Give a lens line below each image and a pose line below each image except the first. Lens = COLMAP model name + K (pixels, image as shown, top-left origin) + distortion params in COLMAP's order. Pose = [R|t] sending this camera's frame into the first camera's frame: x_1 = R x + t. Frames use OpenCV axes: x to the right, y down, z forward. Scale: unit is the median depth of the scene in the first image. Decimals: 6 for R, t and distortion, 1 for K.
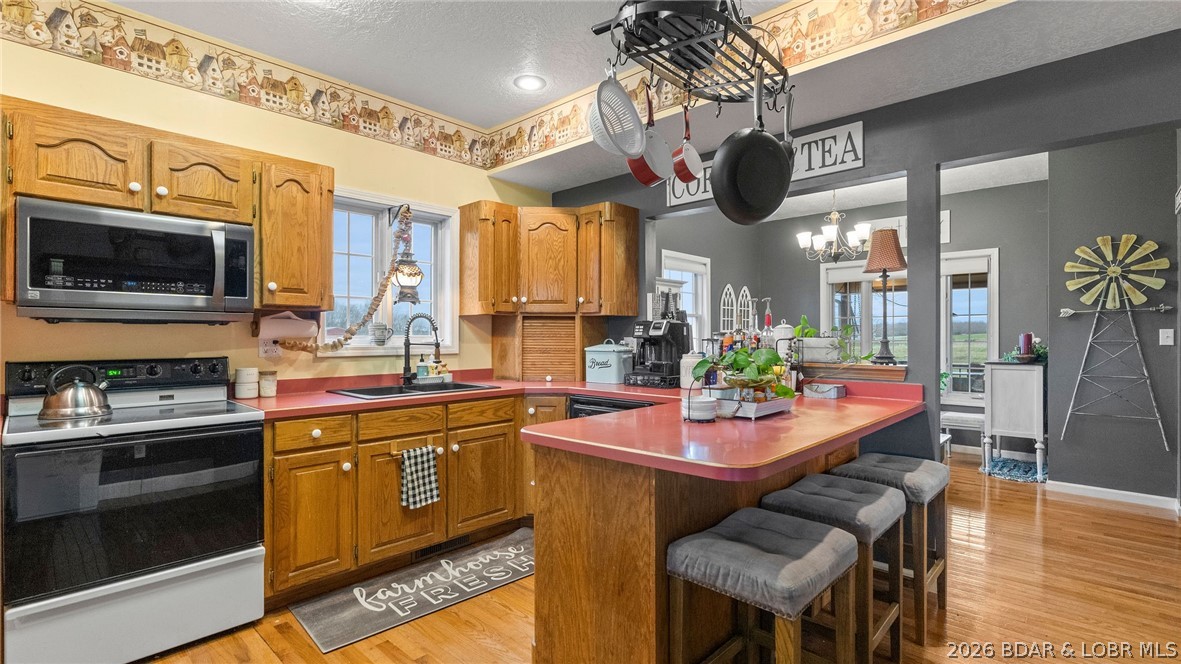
lens RADIAL K [[551.6, 0, 591.9], [0, 551.6, 336.1], [0, 0, 1]] dist [0.000266, 0.000514]
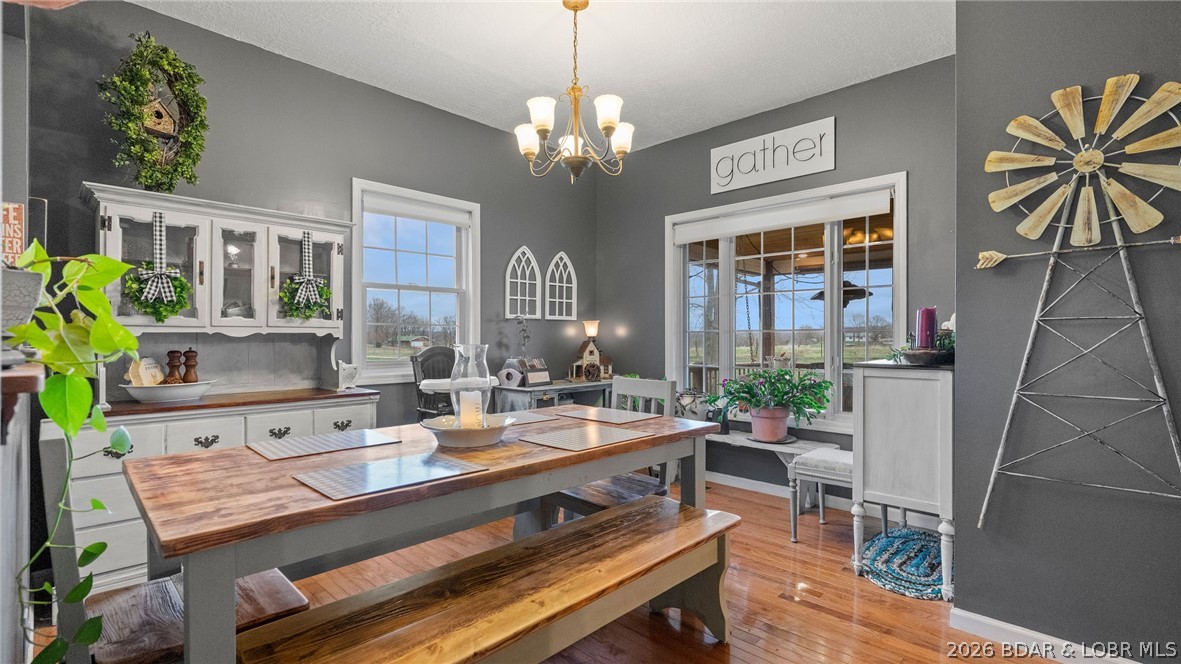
lens RADIAL K [[540.4, 0, 593.3], [0, 540.4, 335.6], [0, 0, 1]] dist [-0.003023, 0.000631]
pose [[0.999904, -0.003131, -0.013479, 0.538051], [0.003185, 0.999987, 0.003967, 0.020380], [0.013467, -0.004010, 0.999901, 0.544583]]
